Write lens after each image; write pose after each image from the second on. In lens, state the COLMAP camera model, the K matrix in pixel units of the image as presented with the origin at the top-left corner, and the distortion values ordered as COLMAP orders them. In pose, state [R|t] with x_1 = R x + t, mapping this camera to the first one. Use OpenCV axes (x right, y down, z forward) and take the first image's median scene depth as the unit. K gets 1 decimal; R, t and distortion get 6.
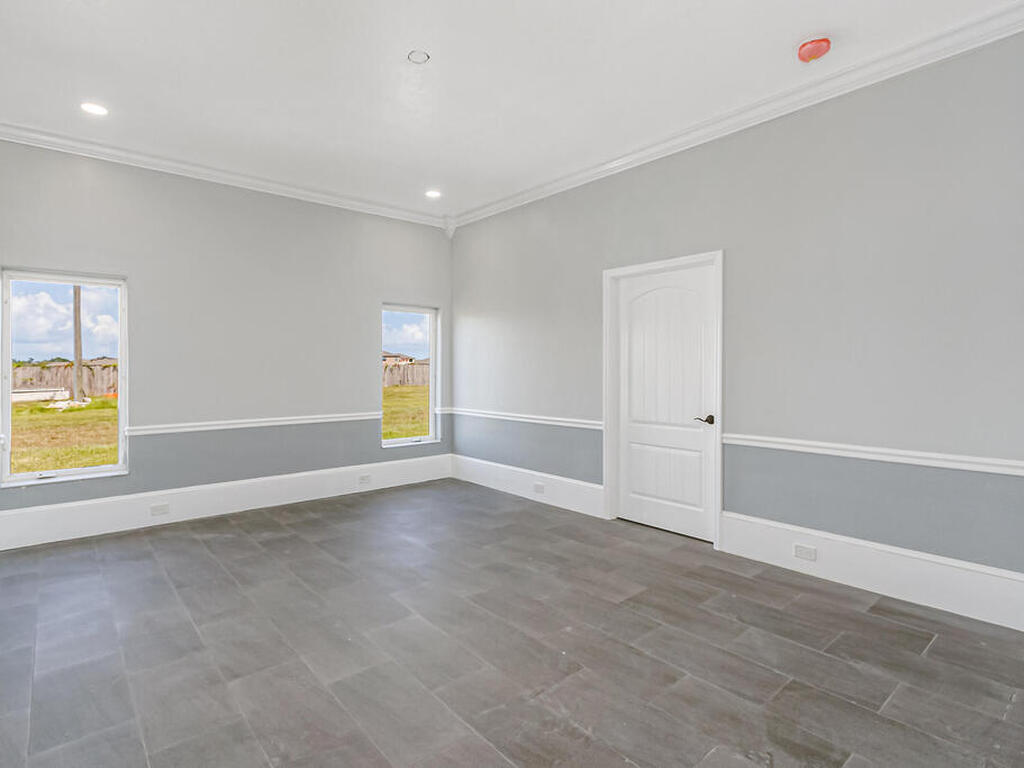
lens RADIAL K [[545.2, 0, 504.2], [0, 545.2, 364.3], [0, 0, 1]] dist [0.007478, 0.000099]
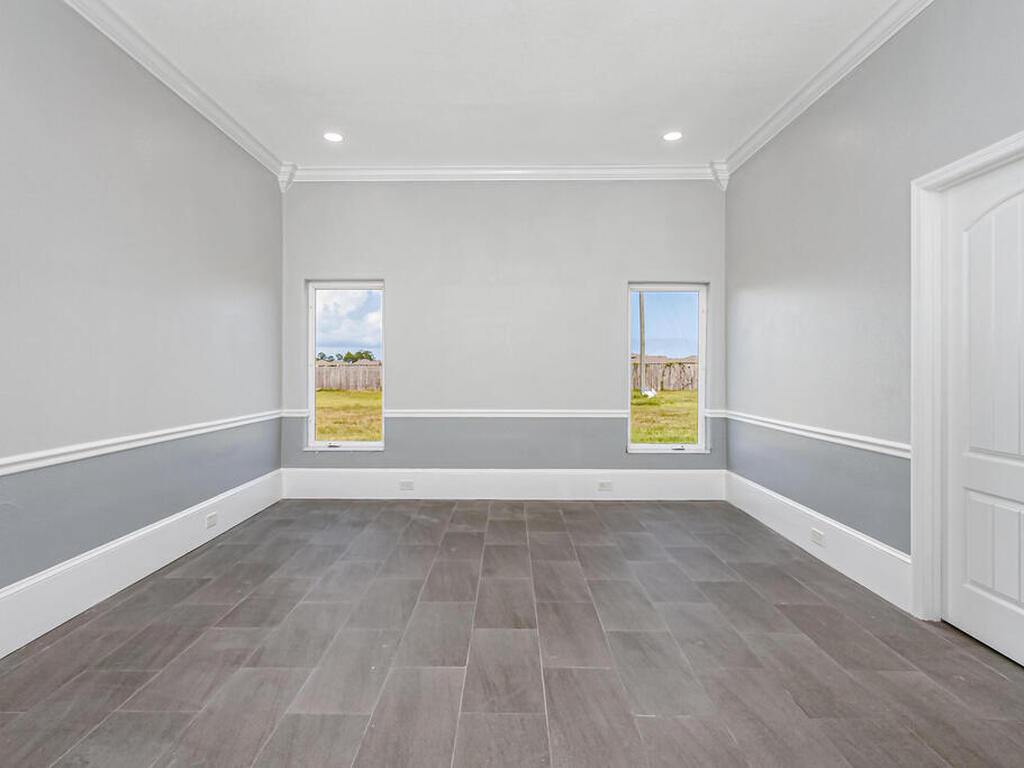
lens RADIAL K [[545.2, 0, 503.3], [0, 545.2, 368.0], [0, 0, 1]] dist [0.007478, 0.000099]
pose [[0.747240, 0.000819, -0.664554, 0.216727], [0.002108, 0.999991, 0.003602, 0.018951], [0.664551, -0.004093, 0.747232, 0.255014]]
